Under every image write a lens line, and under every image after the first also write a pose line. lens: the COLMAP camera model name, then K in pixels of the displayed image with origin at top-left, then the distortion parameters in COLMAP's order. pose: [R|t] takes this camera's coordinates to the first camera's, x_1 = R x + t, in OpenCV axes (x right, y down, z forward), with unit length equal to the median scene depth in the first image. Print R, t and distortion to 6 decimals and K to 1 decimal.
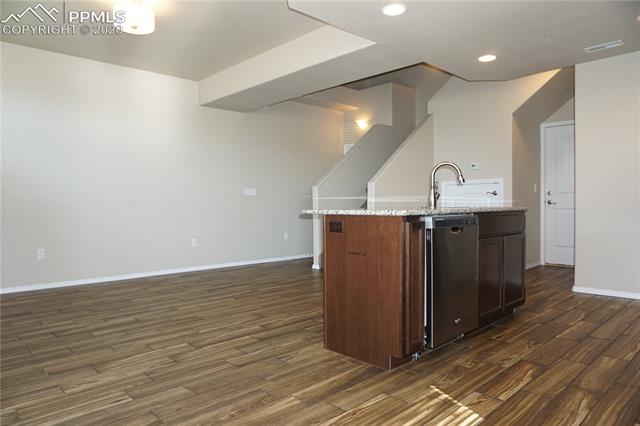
lens RADIAL K [[429.5, 0, 319.1], [0, 429.5, 212.2], [0, 0, 1]] dist [-0.022528, 0.010018]
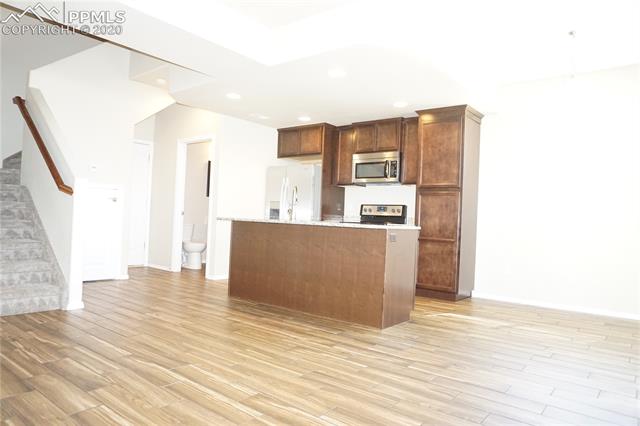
lens RADIAL K [[429.5, 0, 316.9], [0, 429.5, 214.7], [0, 0, 1]] dist [-0.022528, 0.010018]
pose [[-0.139838, 0.011224, 0.990111, -1.165440], [-0.025973, 0.999550, -0.015000, -0.013008], [-0.989834, -0.027814, -0.139484, 1.270002]]
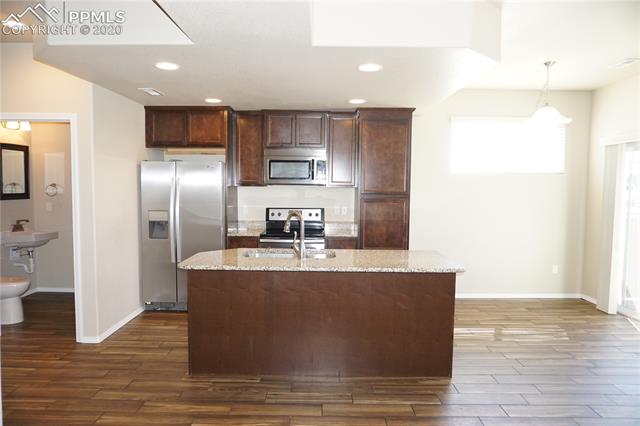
lens RADIAL K [[429.5, 0, 319.2], [0, 429.5, 213.5], [0, 0, 1]] dist [-0.022528, 0.010018]
pose [[-0.728908, -0.047773, 0.682943, -0.473339], [0.004658, 0.997193, 0.074727, -0.207246], [-0.684596, 0.057650, -0.726640, 1.897546]]
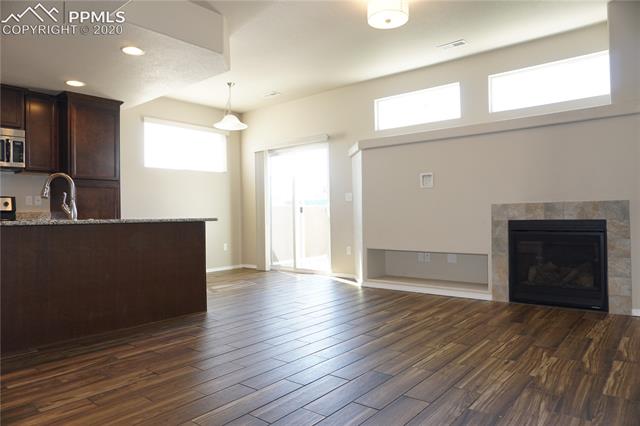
lens RADIAL K [[429.5, 0, 318.0], [0, 429.5, 213.7], [0, 0, 1]] dist [-0.022528, 0.010018]
pose [[-0.992125, 0.024838, -0.122762, -0.191179], [0.023373, 0.999638, 0.013354, -0.029975], [0.123050, 0.010379, -0.992346, 2.289931]]
